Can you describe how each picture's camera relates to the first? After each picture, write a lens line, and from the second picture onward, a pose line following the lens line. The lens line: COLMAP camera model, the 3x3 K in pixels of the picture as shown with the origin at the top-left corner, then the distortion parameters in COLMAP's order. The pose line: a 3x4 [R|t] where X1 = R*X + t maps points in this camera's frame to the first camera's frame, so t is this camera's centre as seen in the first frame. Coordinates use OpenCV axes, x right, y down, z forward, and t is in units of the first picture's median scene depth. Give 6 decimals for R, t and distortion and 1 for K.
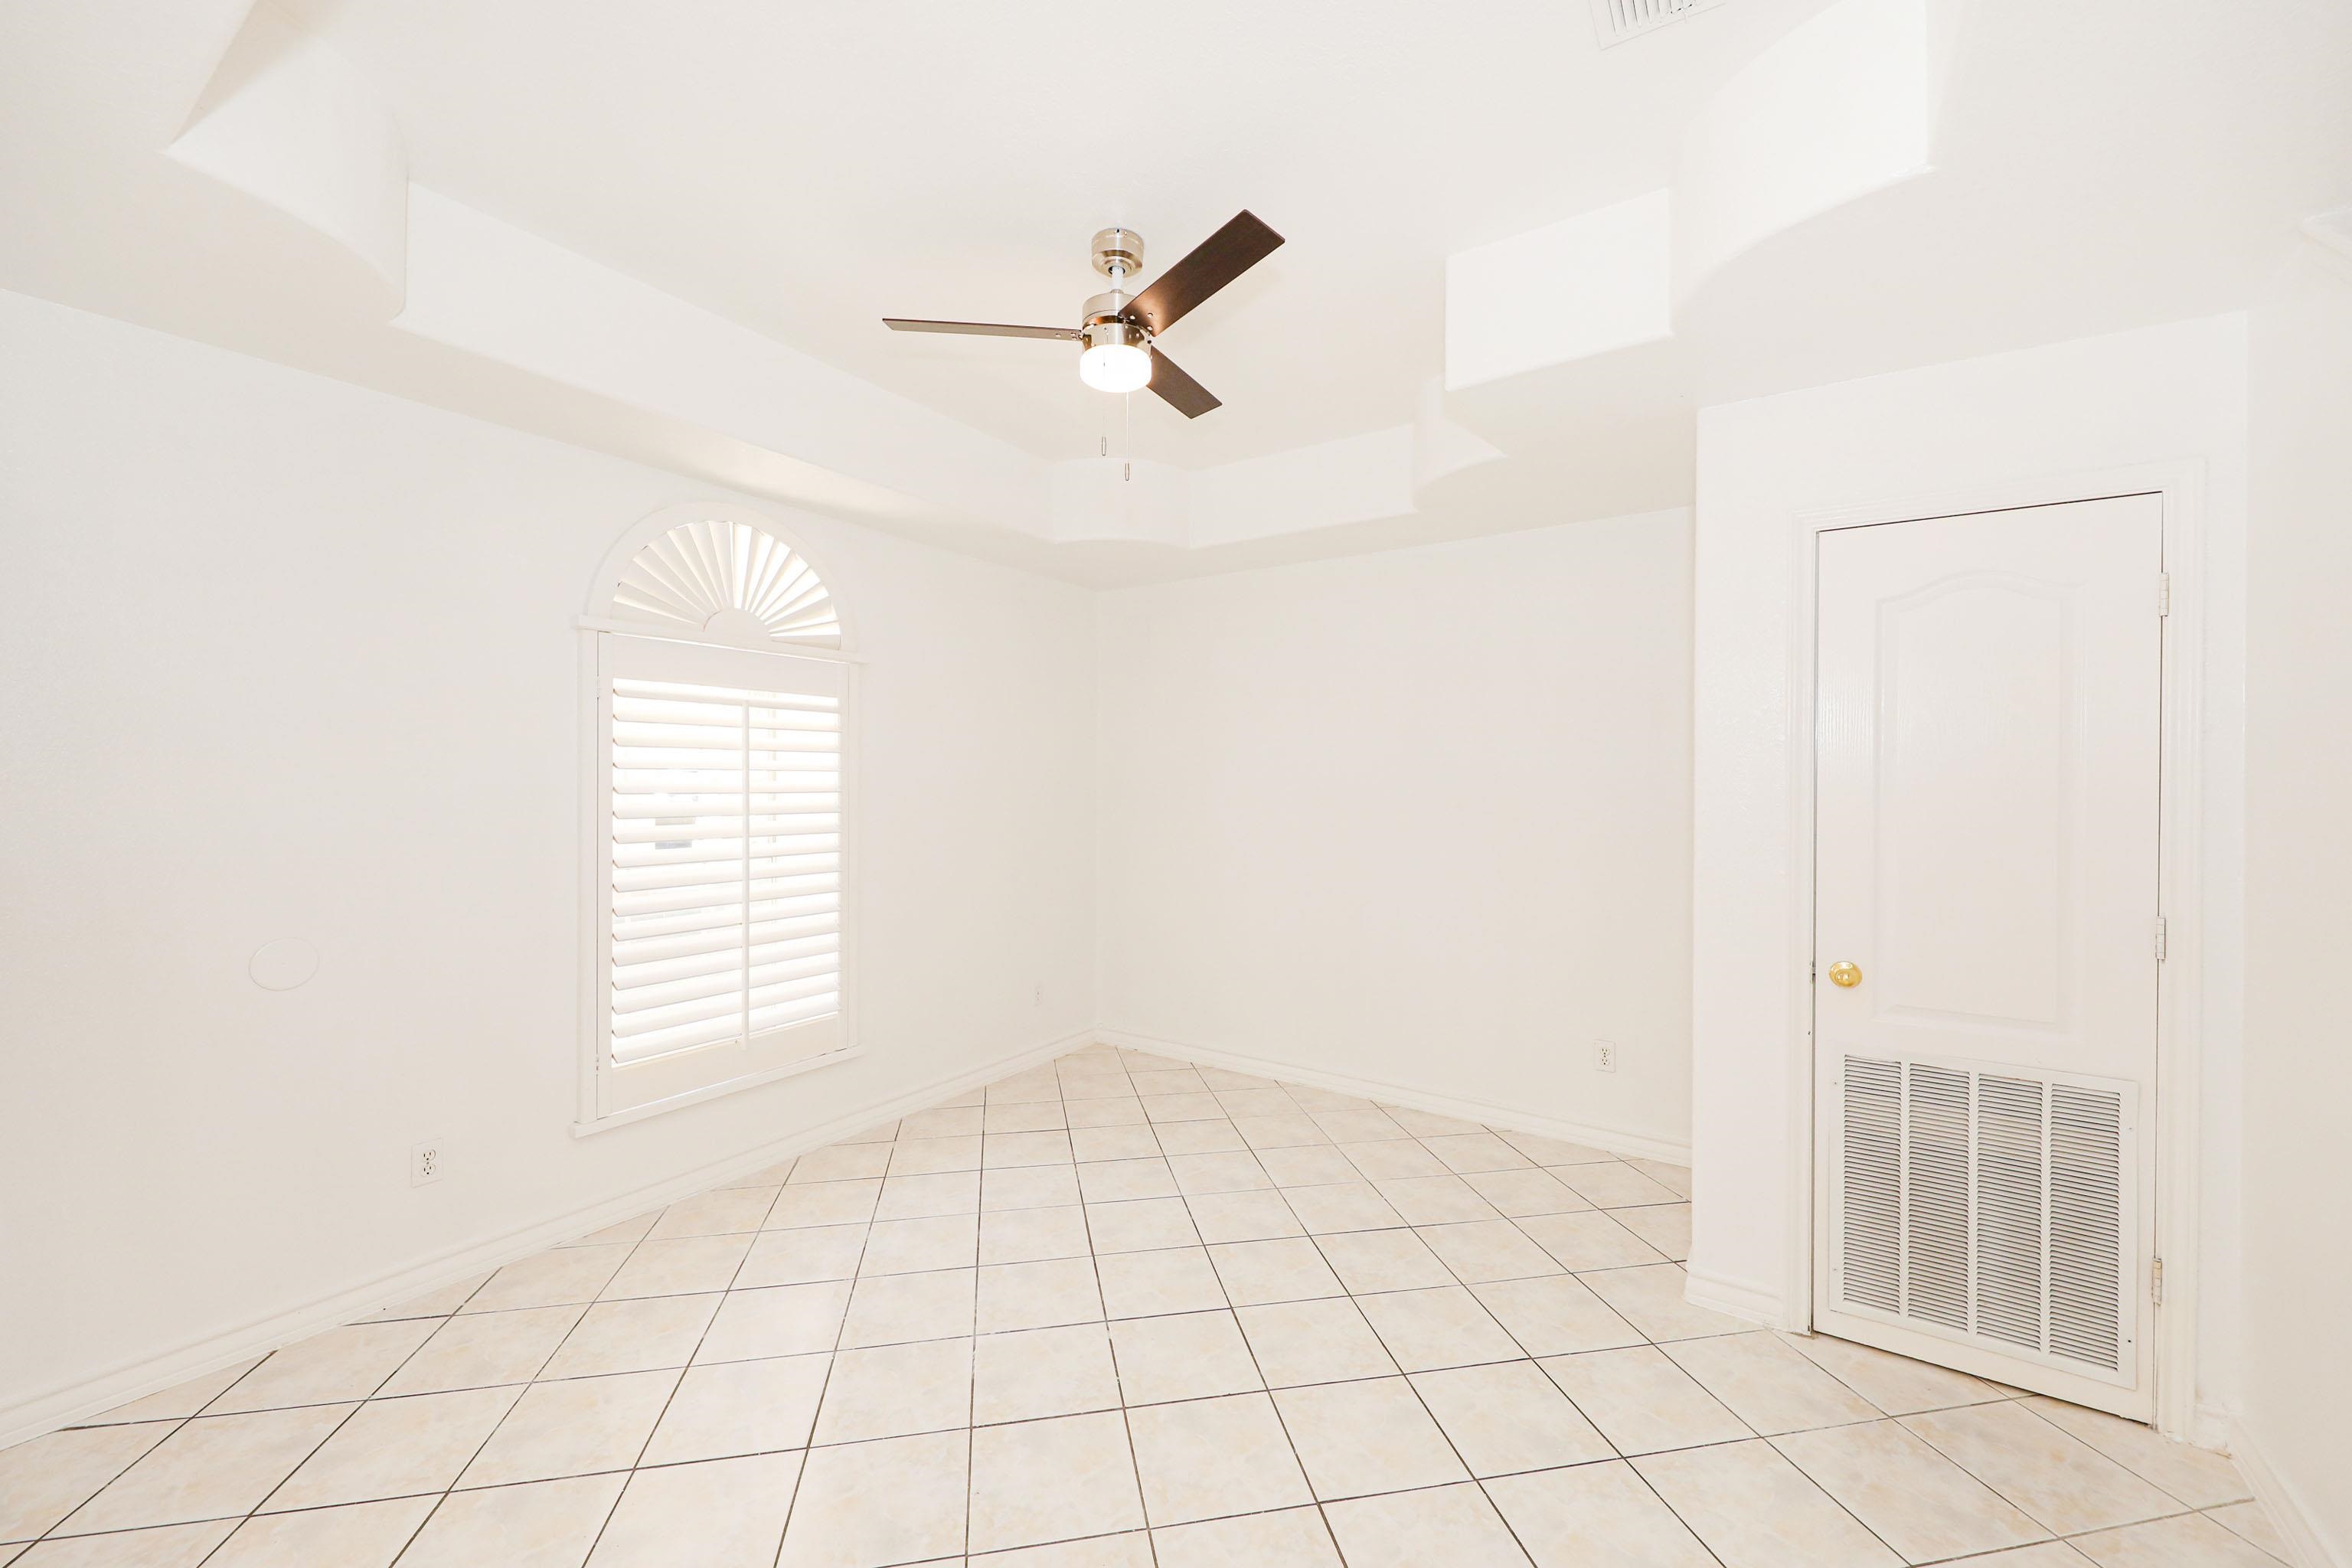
lens RADIAL K [[917.3, 0, 1176.0], [0, 917.3, 784.0], [0, 0, 1]] dist [-0.000930, -0.000324]
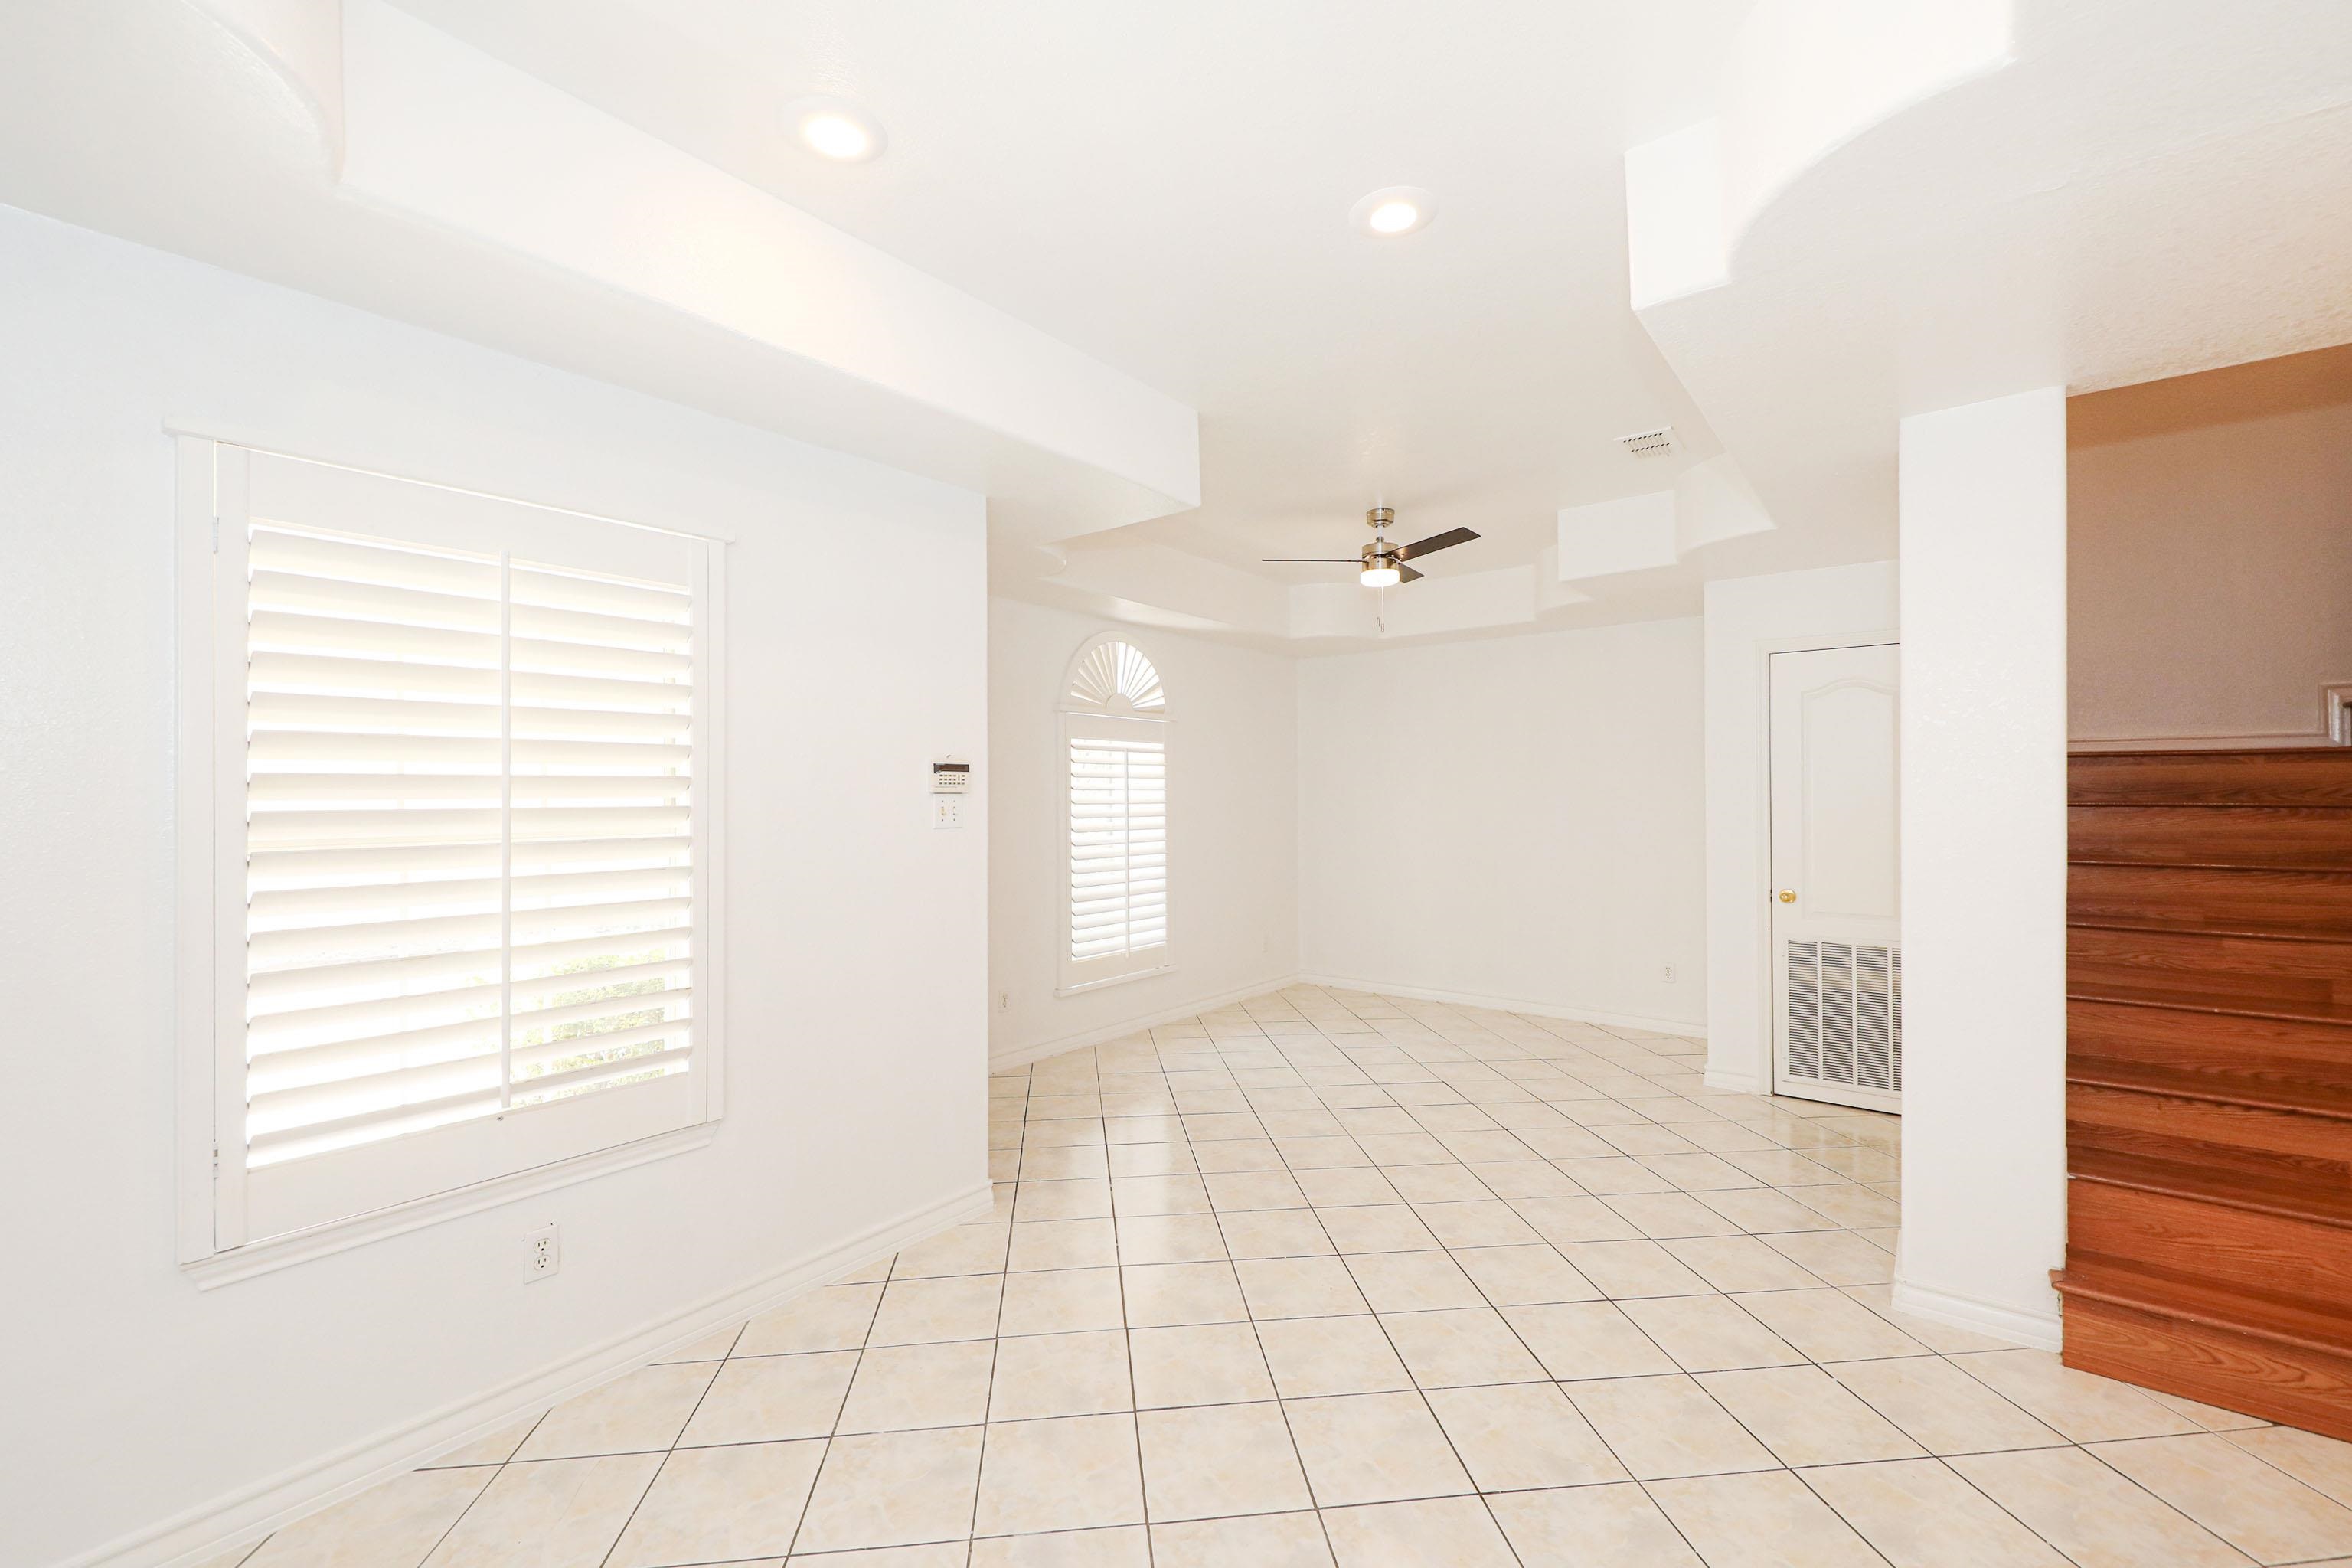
lens RADIAL K [[970.1, 0, 1176.0], [0, 970.1, 784.0], [0, 0, 1]] dist [0.000347, -0.000182]
pose [[0.996781, -0.010730, -0.079448, -0.239556], [0.009430, 0.999816, -0.016720, 0.004251], [0.079613, 0.015917, 0.996699, -0.751386]]
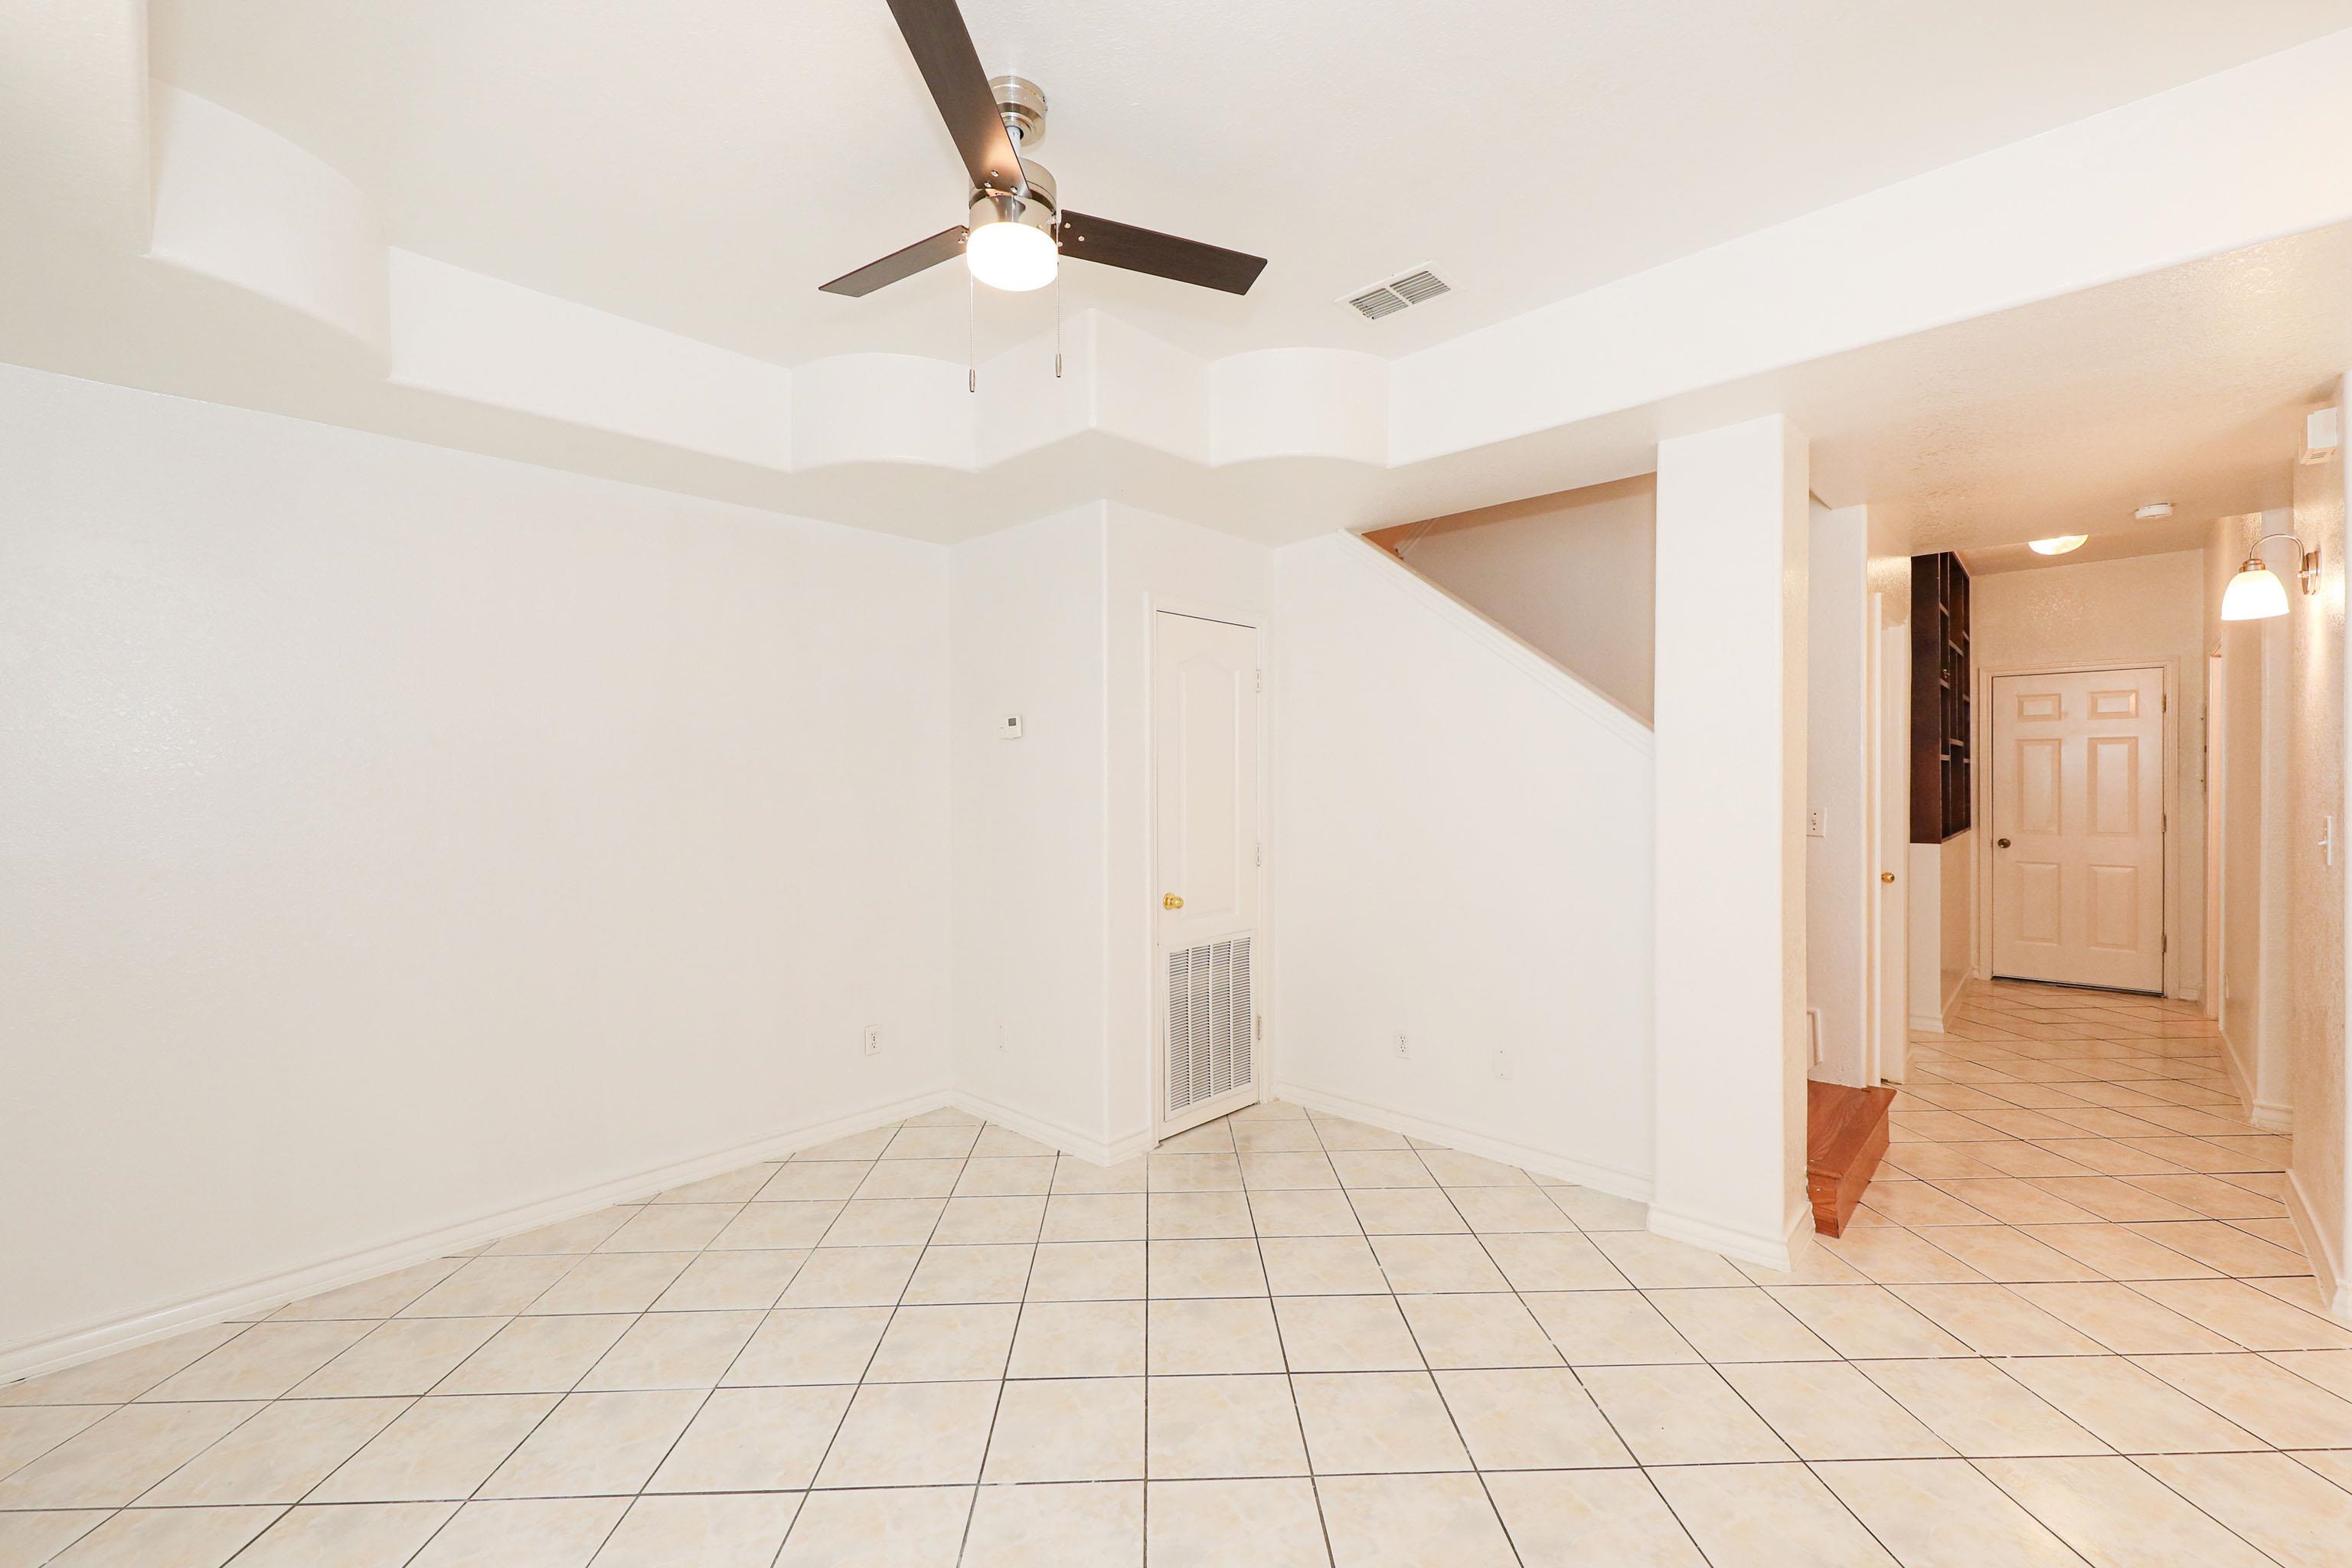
lens RADIAL K [[970.1, 0, 1176.0], [0, 970.1, 784.0], [0, 0, 1]] dist [0.000347, -0.000182]
pose [[0.148709, -0.007866, 0.988850, -0.644807], [0.014149, 0.999883, 0.005826, 0.002477], [-0.988780, 0.013125, 0.148803, 0.544900]]
